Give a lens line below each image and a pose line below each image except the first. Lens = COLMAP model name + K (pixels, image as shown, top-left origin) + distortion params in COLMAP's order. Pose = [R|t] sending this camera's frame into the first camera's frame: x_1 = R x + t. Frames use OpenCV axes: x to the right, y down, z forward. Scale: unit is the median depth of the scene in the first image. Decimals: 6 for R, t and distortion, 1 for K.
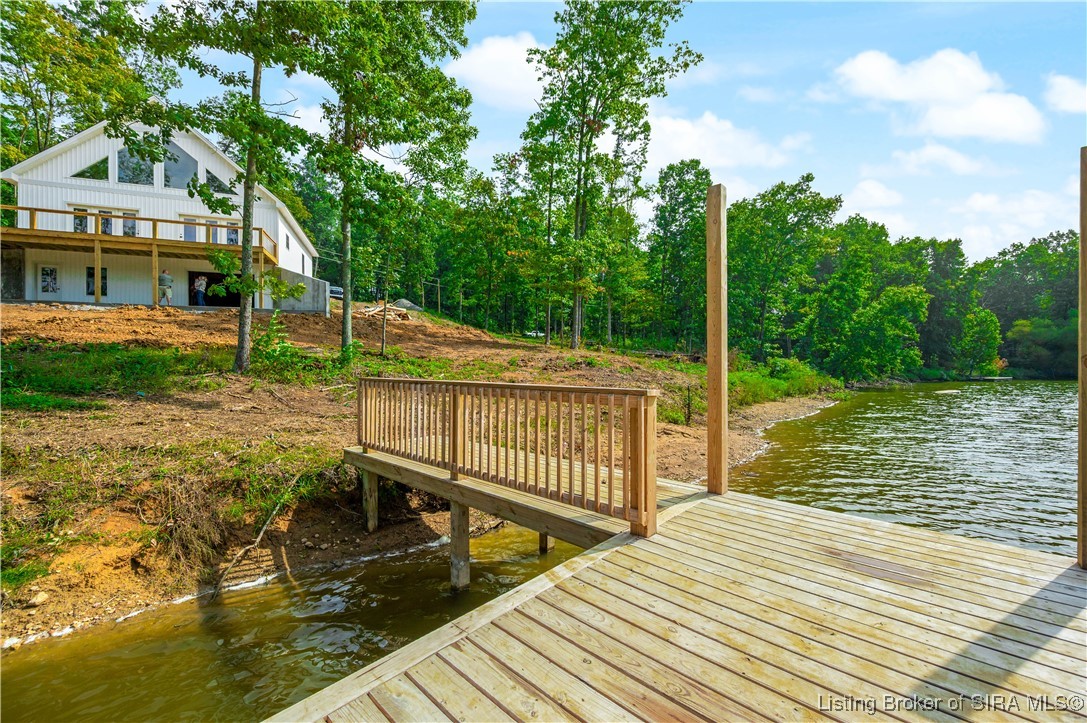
lens RADIAL K [[438.9, 0, 558.6], [0, 438.9, 360.9], [0, 0, 1]] dist [-0.002365, -0.000259]
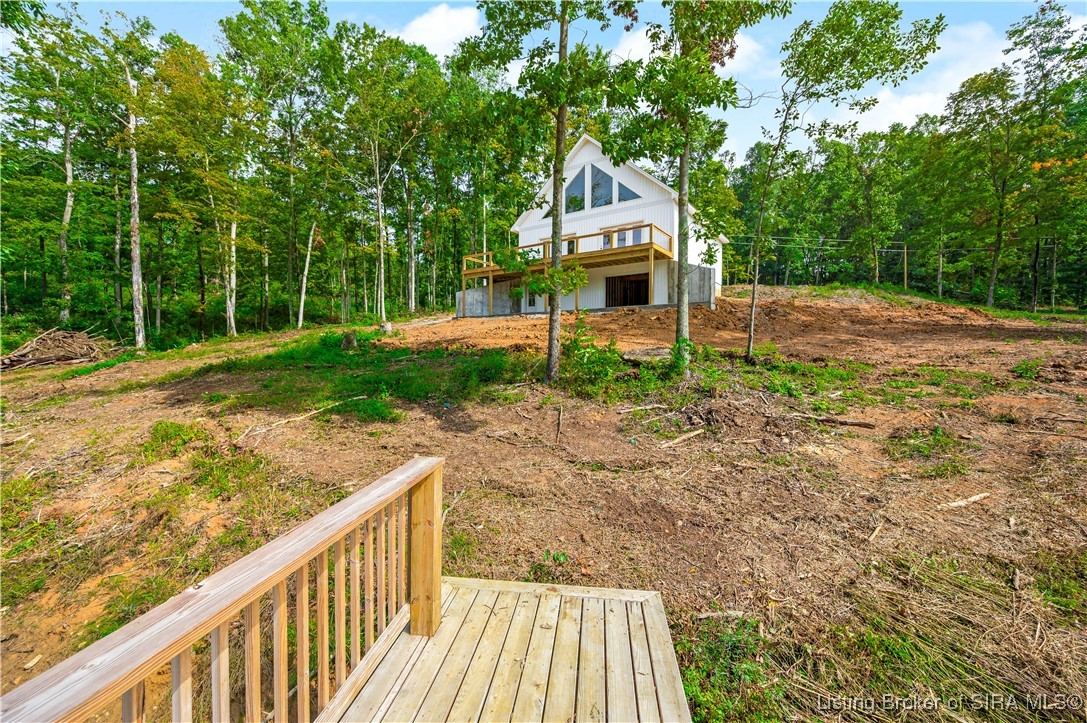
lens RADIAL K [[433.7, 0, 550.4], [0, 433.7, 353.2], [0, 0, 1]] dist [-0.008077, 0.000472]
pose [[0.553086, -0.001159, -0.833123, 0.000231], [0.006855, 0.999972, 0.003160, -0.008135], [0.833096, -0.007459, 0.553079, 0.120945]]
